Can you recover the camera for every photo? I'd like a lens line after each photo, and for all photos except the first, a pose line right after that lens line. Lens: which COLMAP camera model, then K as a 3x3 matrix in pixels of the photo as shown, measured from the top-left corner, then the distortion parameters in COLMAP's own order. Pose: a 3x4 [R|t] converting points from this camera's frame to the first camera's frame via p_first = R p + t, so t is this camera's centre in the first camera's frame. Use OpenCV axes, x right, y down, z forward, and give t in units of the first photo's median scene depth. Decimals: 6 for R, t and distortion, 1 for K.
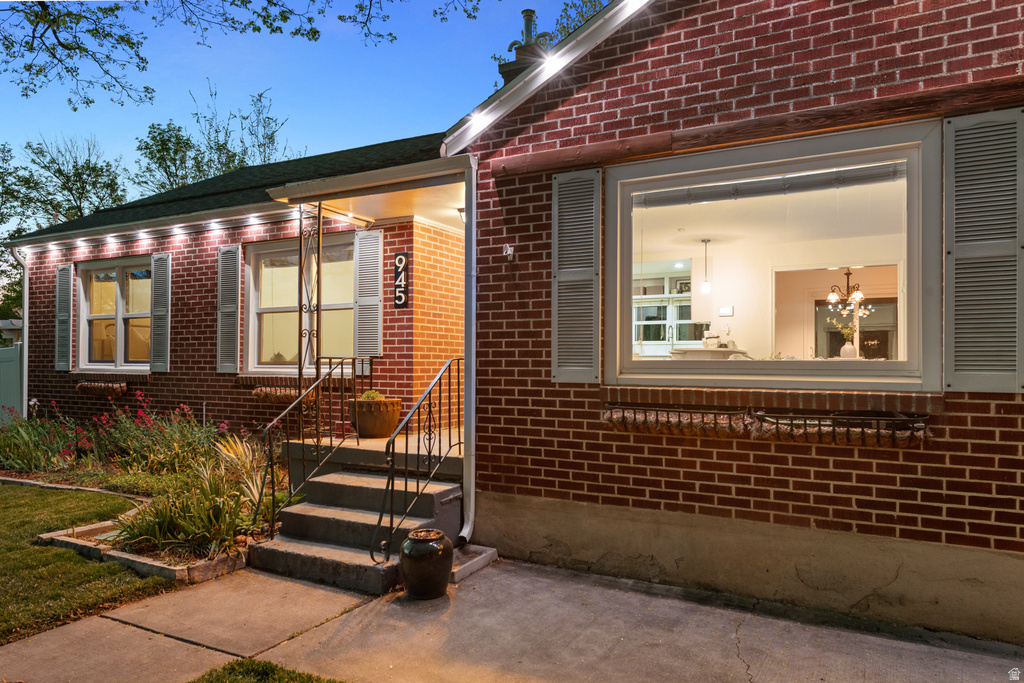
lens RADIAL K [[689.9, 0, 493.1], [0, 689.9, 357.7], [0, 0, 1]] dist [0.021281, -0.002825]
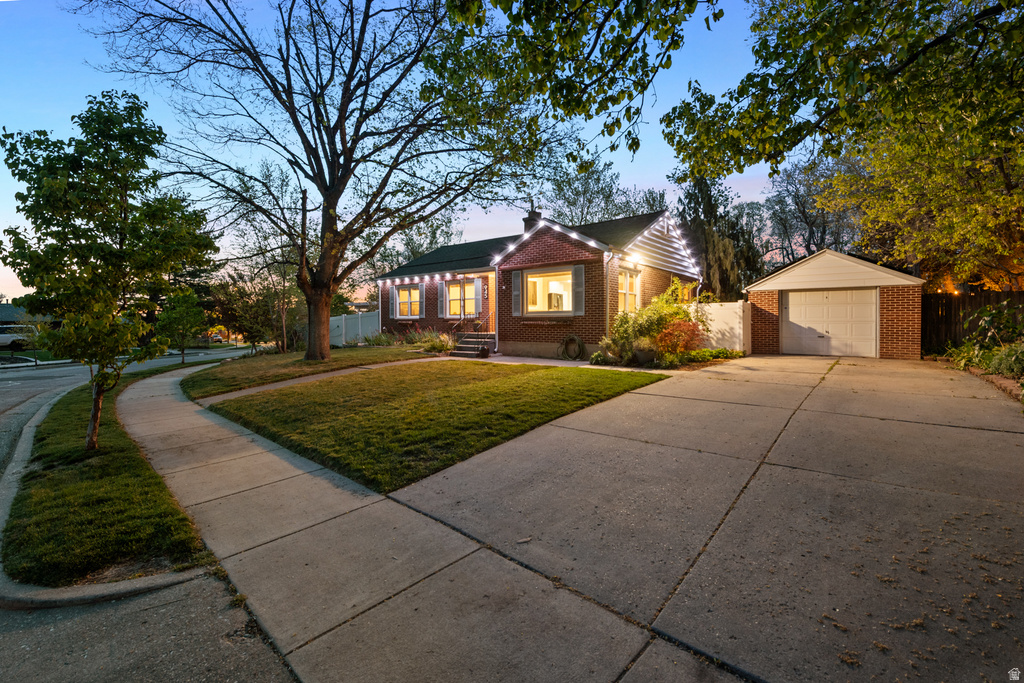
lens RADIAL K [[421.5, 0, 514.0], [0, 421.5, 328.3], [0, 0, 1]] dist [0.009552, -0.000214]
pose [[0.987367, -0.006076, -0.158332, 0.526707], [0.009885, 0.999680, 0.023286, 0.049061], [0.158140, -0.024557, 0.987111, -1.734613]]
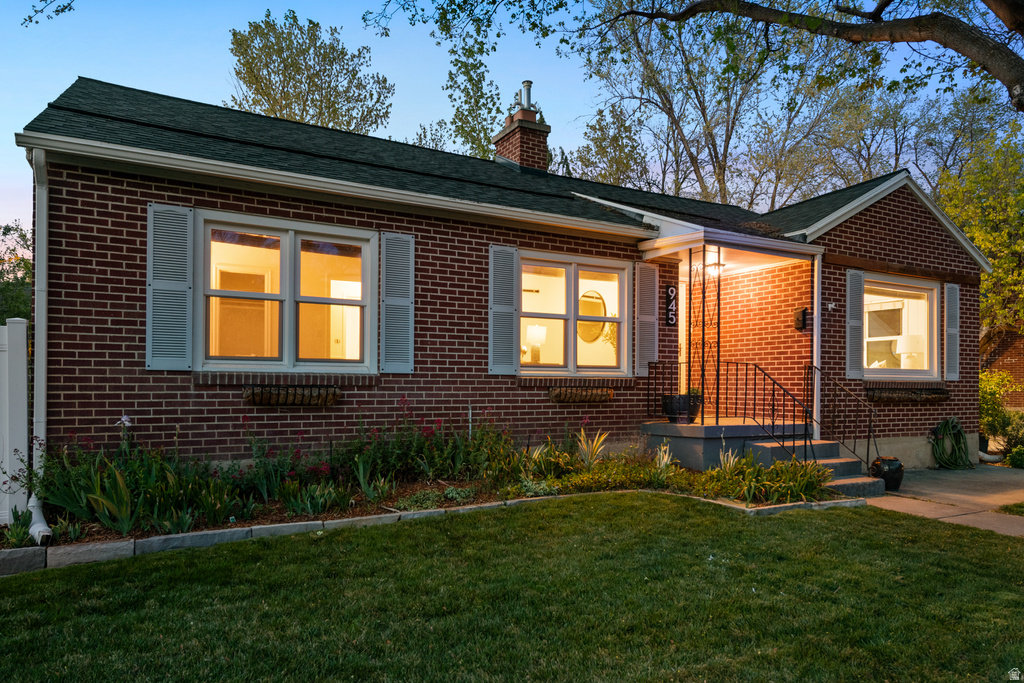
lens RADIAL K [[661.8, 0, 508.7], [0, 661.8, 380.9], [0, 0, 1]] dist [0.014926, -0.002351]
pose [[0.526670, 0.001901, 0.850068, -1.898846], [-0.011325, 0.999924, 0.004780, 0.042295], [-0.849995, -0.012144, 0.526651, 0.804661]]
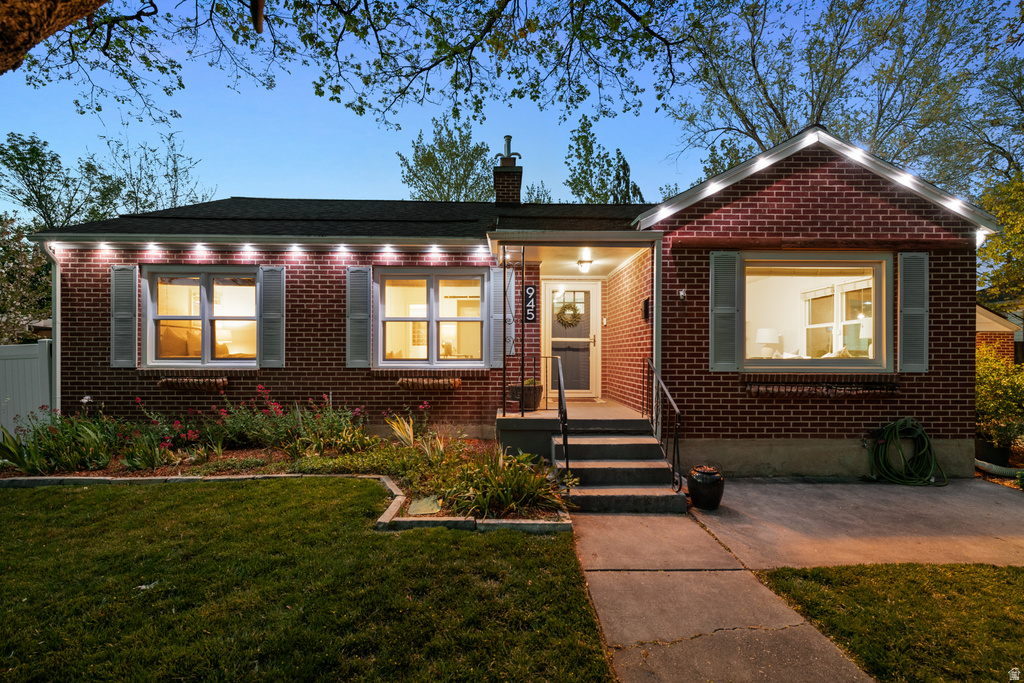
lens RADIAL K [[407.7, 0, 508.8], [0, 407.7, 355.8], [0, 0, 1]] dist [0.006778, -0.000449]
pose [[0.864165, -0.004850, 0.503186, -0.839961], [-0.001876, 0.999916, 0.012859, -0.015615], [-0.503206, -0.012056, 0.864083, 0.359650]]
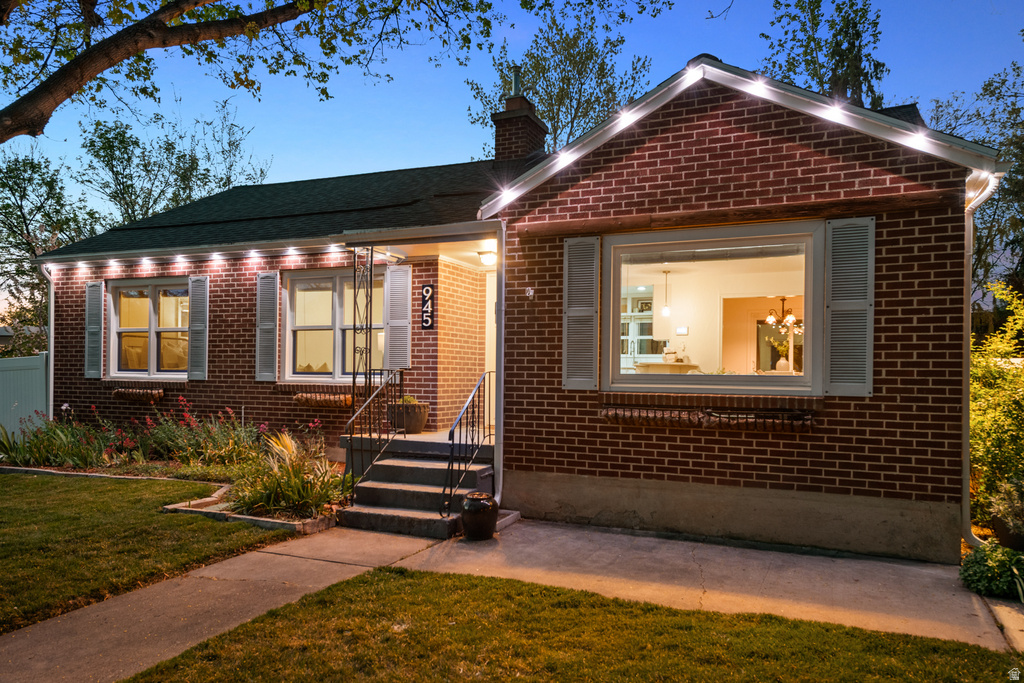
lens RADIAL K [[735.0, 0, 496.1], [0, 735.0, 373.5], [0, 0, 1]] dist [0.044883, 0.002749]
pose [[0.996317, 0.006112, 0.085524, -0.167883], [-0.006966, 0.999929, 0.009688, -0.008983], [-0.085459, -0.010248, 0.996289, -0.440070]]
